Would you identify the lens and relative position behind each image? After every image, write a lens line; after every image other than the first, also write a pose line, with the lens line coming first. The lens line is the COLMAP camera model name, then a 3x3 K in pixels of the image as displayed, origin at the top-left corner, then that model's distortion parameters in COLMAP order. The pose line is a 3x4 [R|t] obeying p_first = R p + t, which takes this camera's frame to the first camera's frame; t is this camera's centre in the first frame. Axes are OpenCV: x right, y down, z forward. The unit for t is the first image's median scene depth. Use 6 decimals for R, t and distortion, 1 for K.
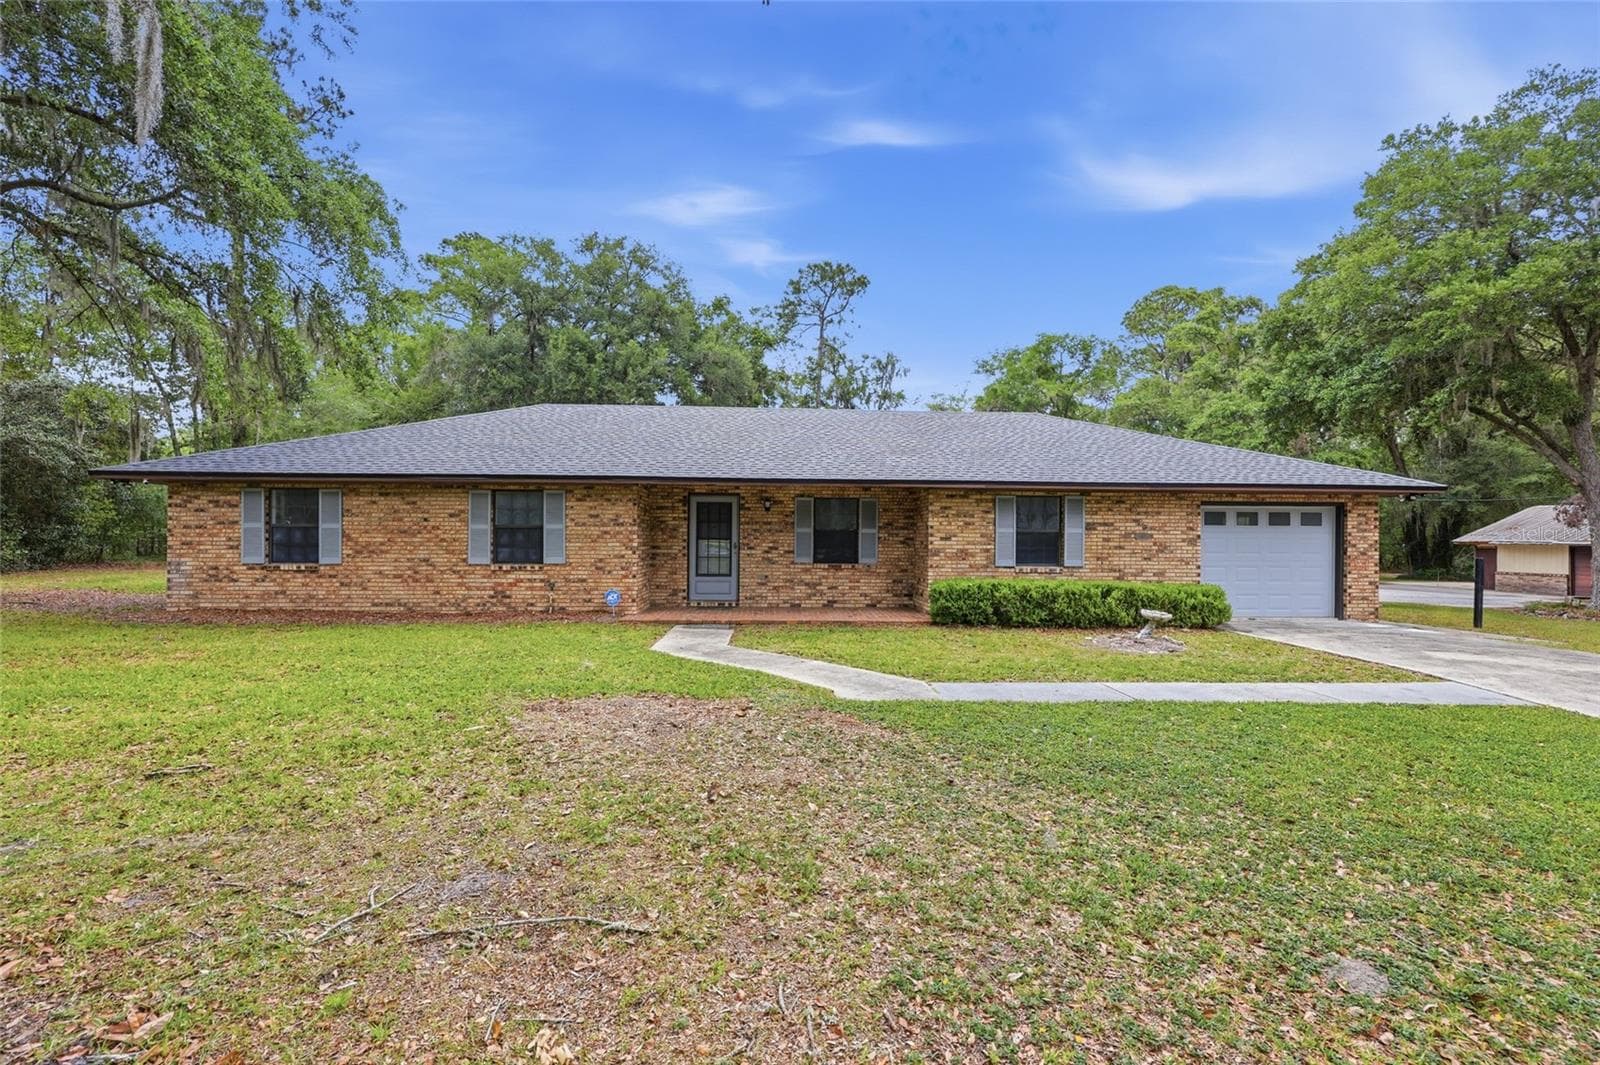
lens RADIAL K [[670.9, 0, 799.8], [0, 670.9, 541.5], [0, 0, 1]] dist [-0.003235, -0.000062]
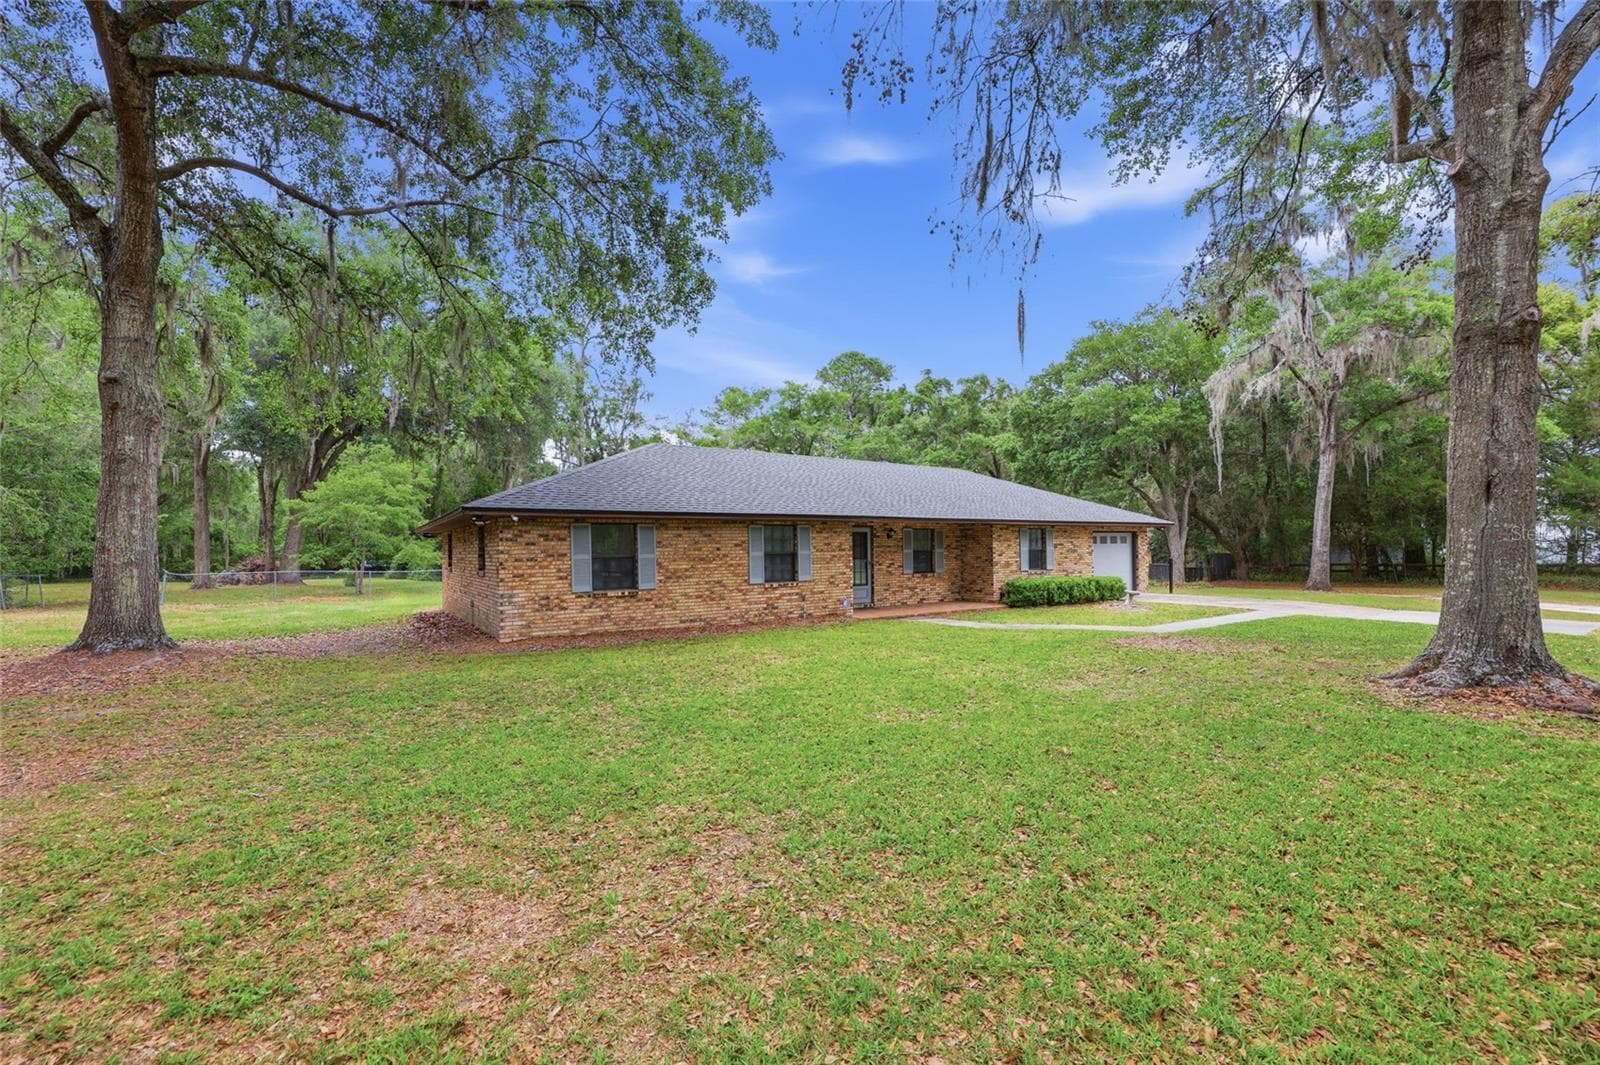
lens RADIAL K [[670.9, 0, 797.8], [0, 670.9, 535.4], [0, 0, 1]] dist [-0.003235, -0.000062]
pose [[0.850318, -0.007322, 0.526218, -1.071393], [0.021878, 0.999531, -0.021446, -0.028138], [-0.525814, 0.029749, 0.850079, -0.118760]]
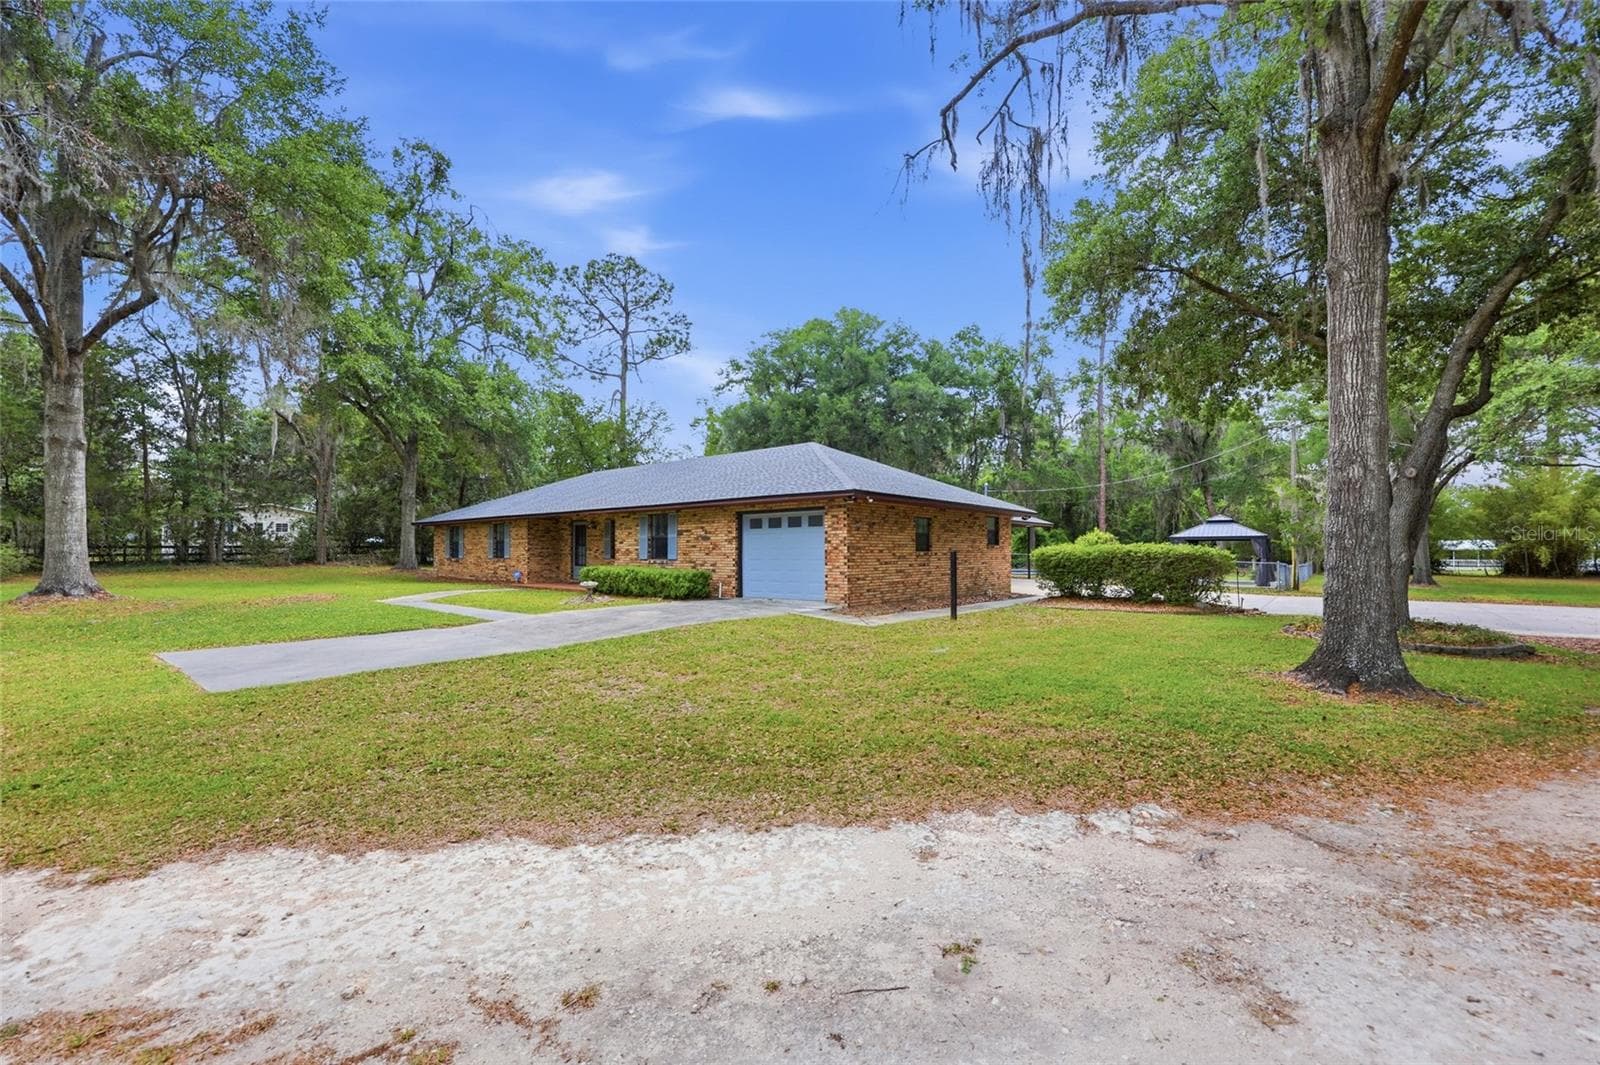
lens RADIAL K [[670.9, 0, 802.3], [0, 670.9, 538.0], [0, 0, 1]] dist [-0.003235, -0.000062]
pose [[0.738582, -0.025126, -0.673695, 1.705312], [0.013074, 0.999651, -0.022950, 0.027993], [0.674037, 0.008142, 0.738653, 0.081427]]
